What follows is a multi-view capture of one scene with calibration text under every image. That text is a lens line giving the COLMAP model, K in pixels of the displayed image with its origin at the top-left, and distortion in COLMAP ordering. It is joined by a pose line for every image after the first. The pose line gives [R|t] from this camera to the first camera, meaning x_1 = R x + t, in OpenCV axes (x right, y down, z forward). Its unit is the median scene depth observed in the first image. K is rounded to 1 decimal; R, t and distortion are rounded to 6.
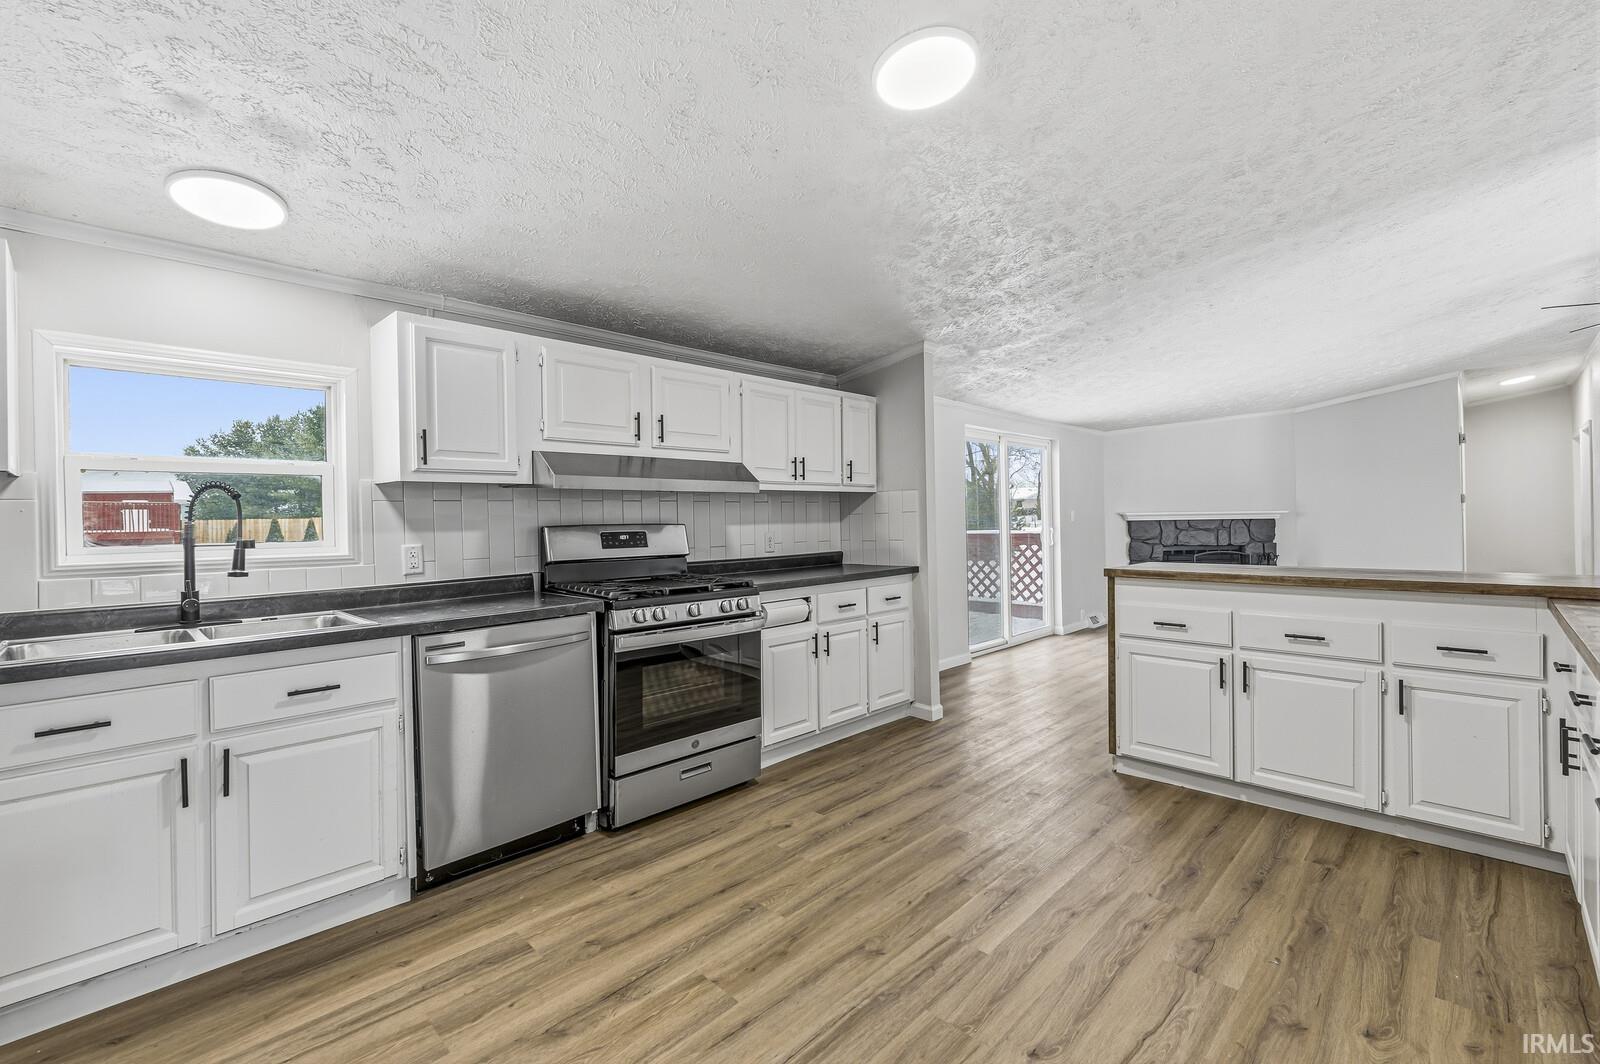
lens RADIAL K [[688.2, 0, 804.9], [0, 688.2, 519.1], [0, 0, 1]] dist [0.000391, -0.000037]
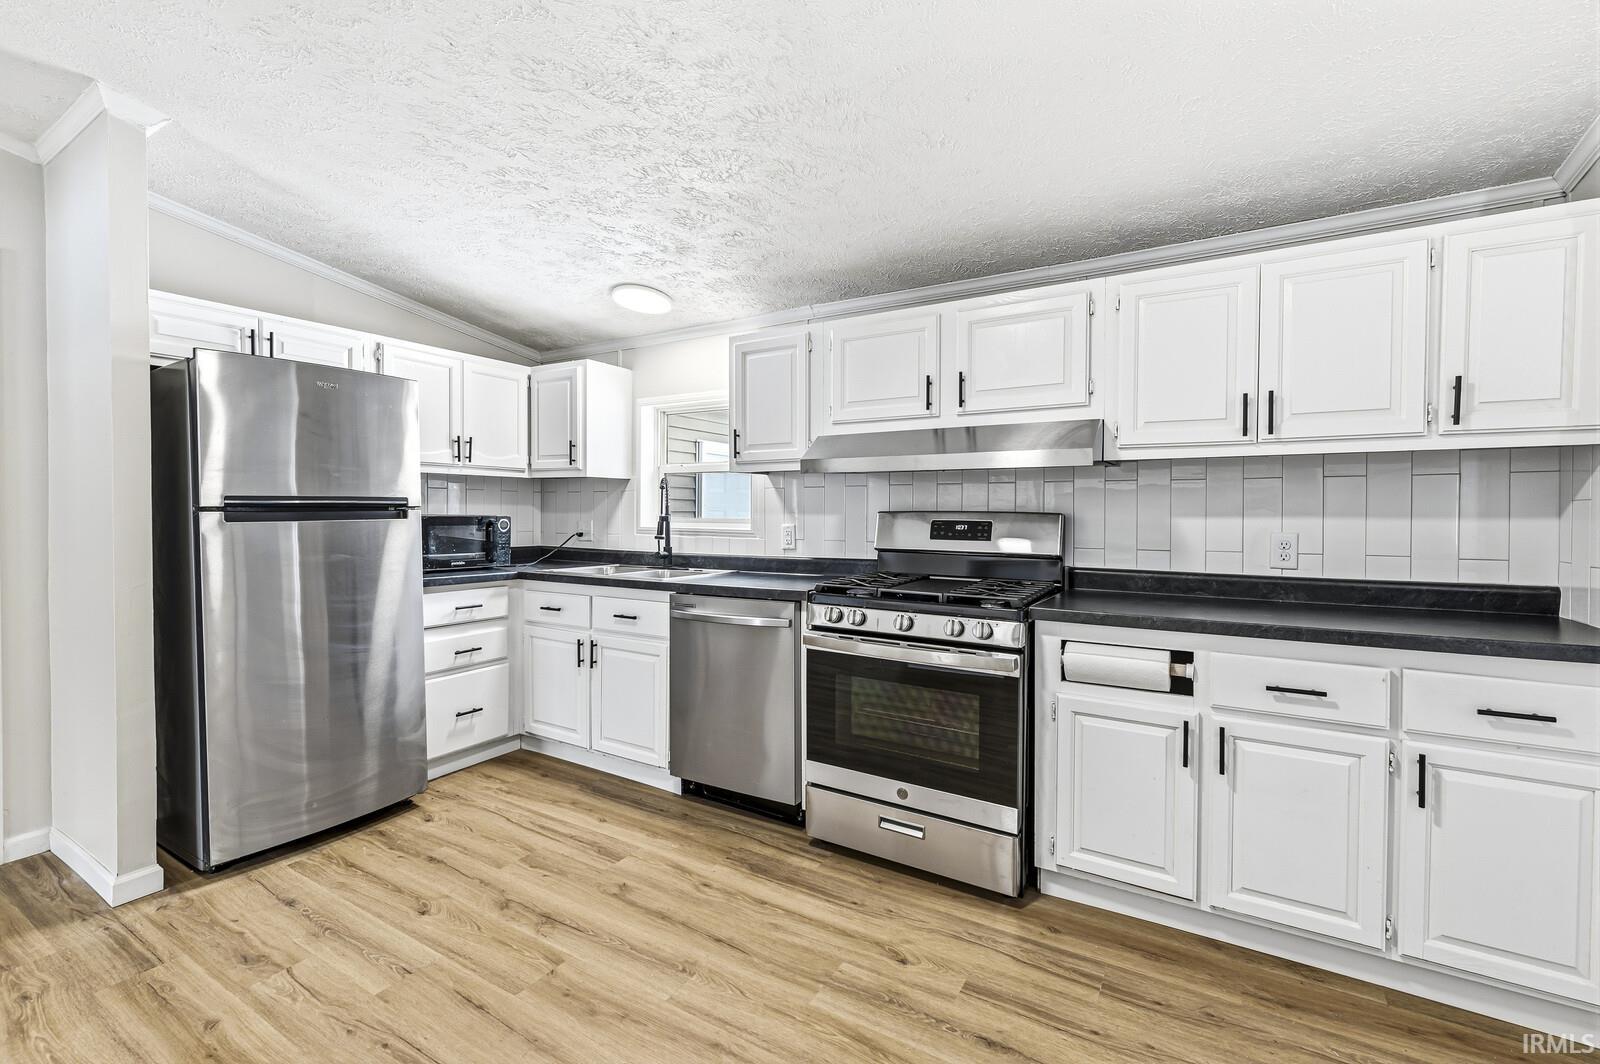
lens RADIAL K [[688.2, 0, 797.8], [0, 688.2, 521.2], [0, 0, 1]] dist [0.000391, -0.000037]
pose [[0.230465, 0.032232, -0.972547, 0.609421], [-0.007238, 0.999480, 0.031409, -0.006646], [0.973054, -0.000199, 0.230579, 0.762170]]
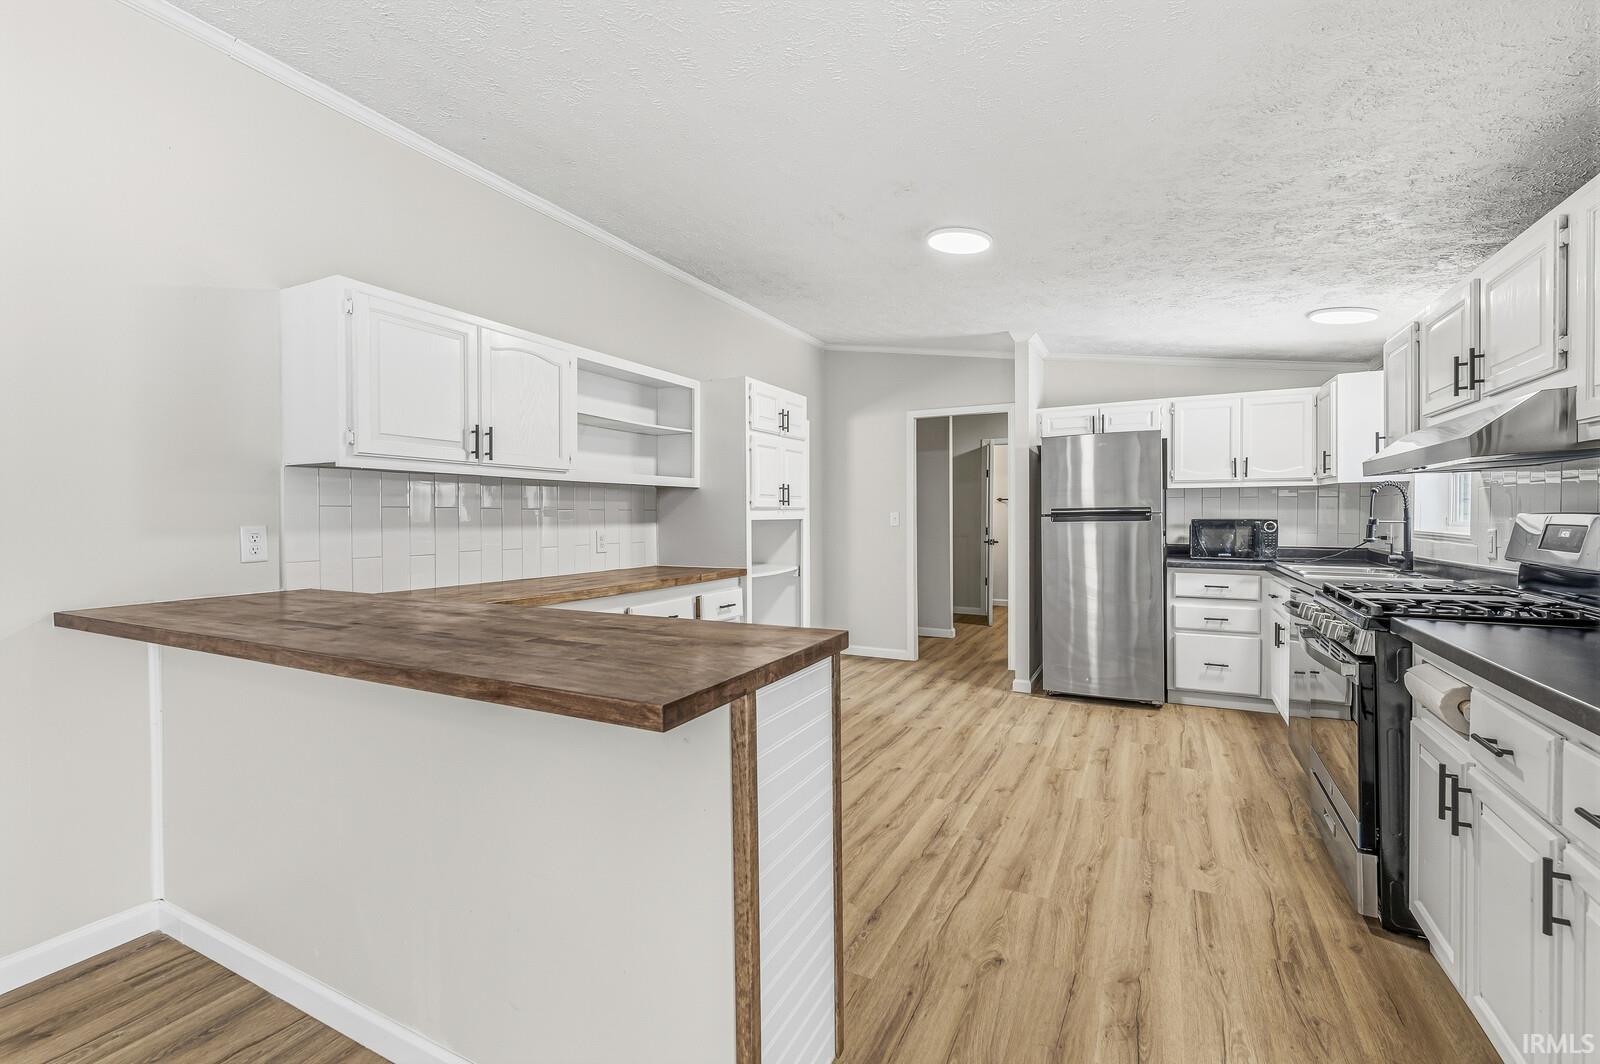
lens RADIAL K [[688.2, 0, 803.9], [0, 688.2, 521.3], [0, 0, 1]] dist [0.000391, -0.000037]
pose [[-0.954639, 0.023785, -0.296814, 0.713150], [0.021093, 0.999702, 0.012267, -0.008795], [0.297017, 0.005450, -0.954857, 1.712134]]
